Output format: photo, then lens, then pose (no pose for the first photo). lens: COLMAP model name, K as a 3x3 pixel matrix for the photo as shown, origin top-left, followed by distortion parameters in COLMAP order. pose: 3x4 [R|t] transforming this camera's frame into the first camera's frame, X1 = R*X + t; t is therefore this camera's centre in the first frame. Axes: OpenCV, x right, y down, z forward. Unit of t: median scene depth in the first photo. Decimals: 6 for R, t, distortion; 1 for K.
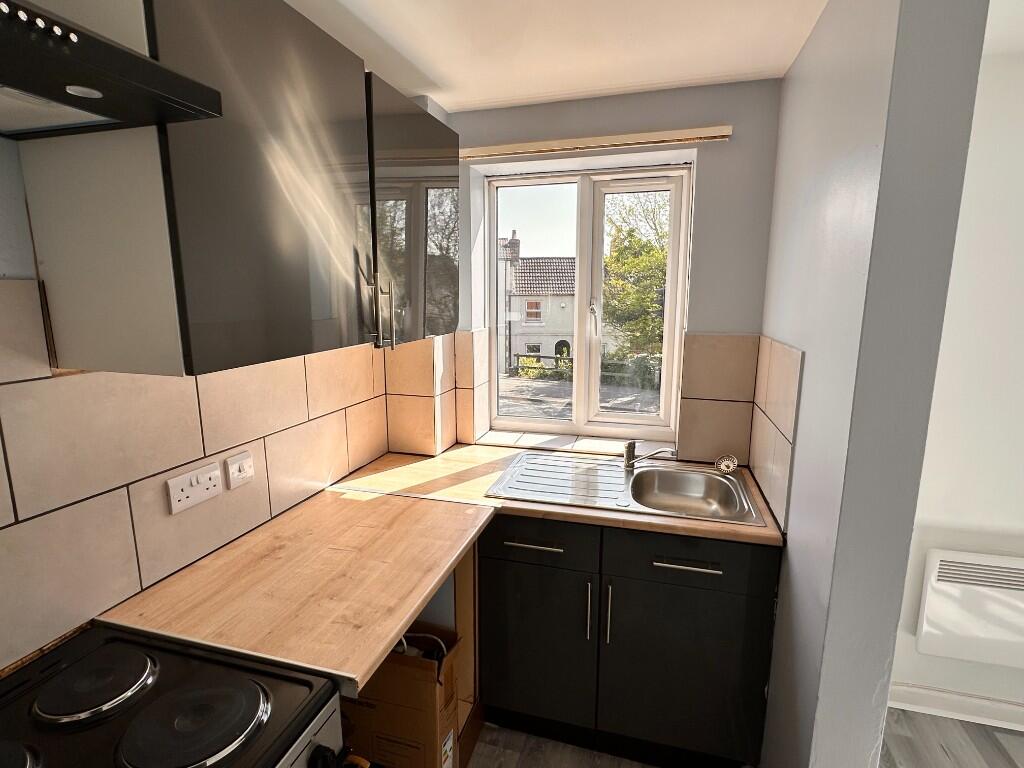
lens RADIAL K [[524.3, 0, 512.9], [0, 524.3, 384.7], [0, 0, 1]] dist [-0.001688, -0.000919]
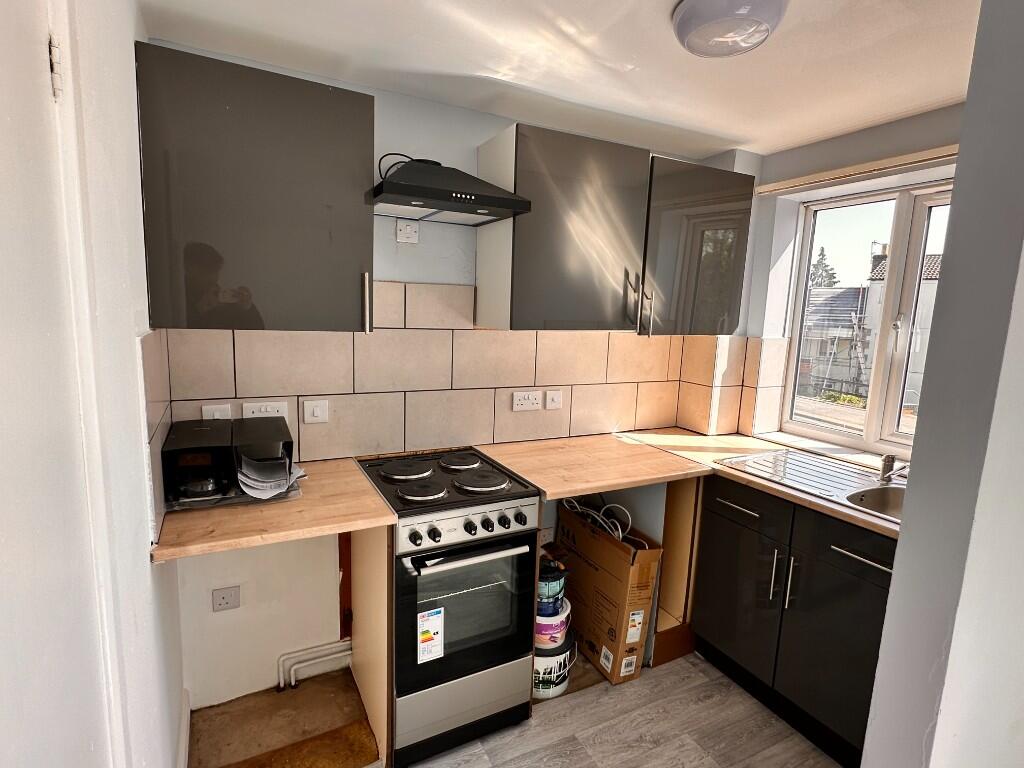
lens RADIAL K [[524.3, 0, 507.9], [0, 524.3, 382.2], [0, 0, 1]] dist [-0.001688, -0.000919]
pose [[0.691227, 0.126613, -0.711459, 0.566667], [-0.160848, 0.986790, 0.019338, 0.094530], [0.704509, 0.101070, 0.702461, -0.299159]]
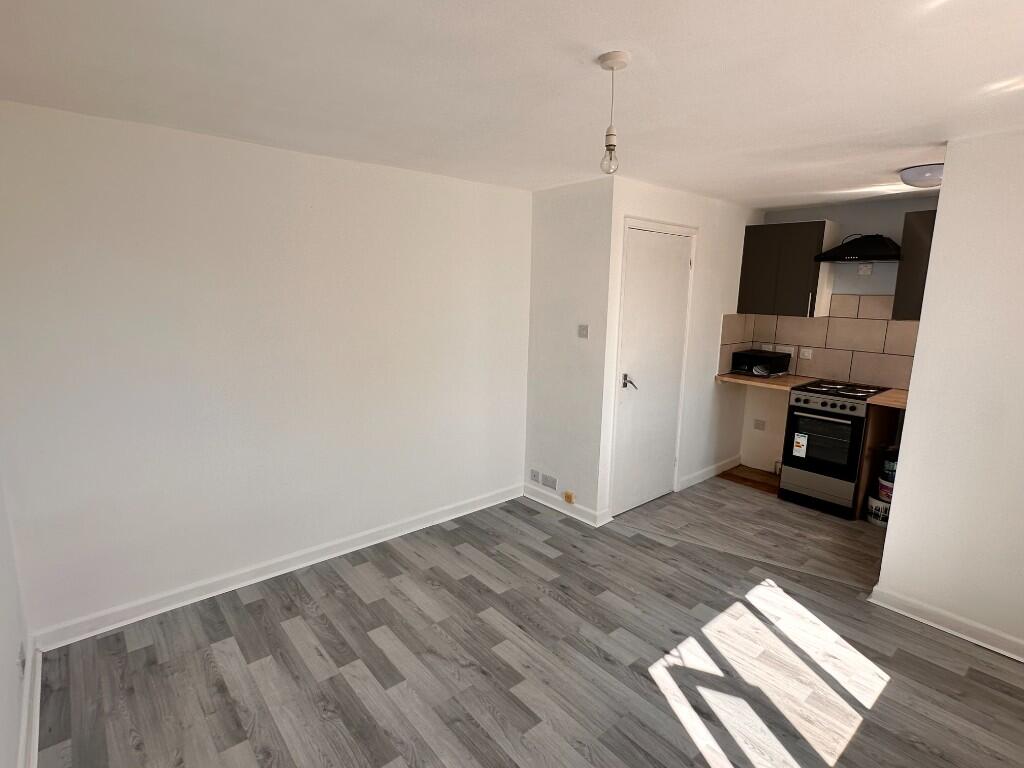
lens RADIAL K [[524.3, 0, 509.0], [0, 524.3, 379.0], [0, 0, 1]] dist [-0.001688, -0.000919]
pose [[-0.553119, 0.130752, -0.822778, 2.648259], [-0.166086, 0.950476, 0.262698, -0.089260], [0.816379, 0.281955, -0.504011, 0.462786]]
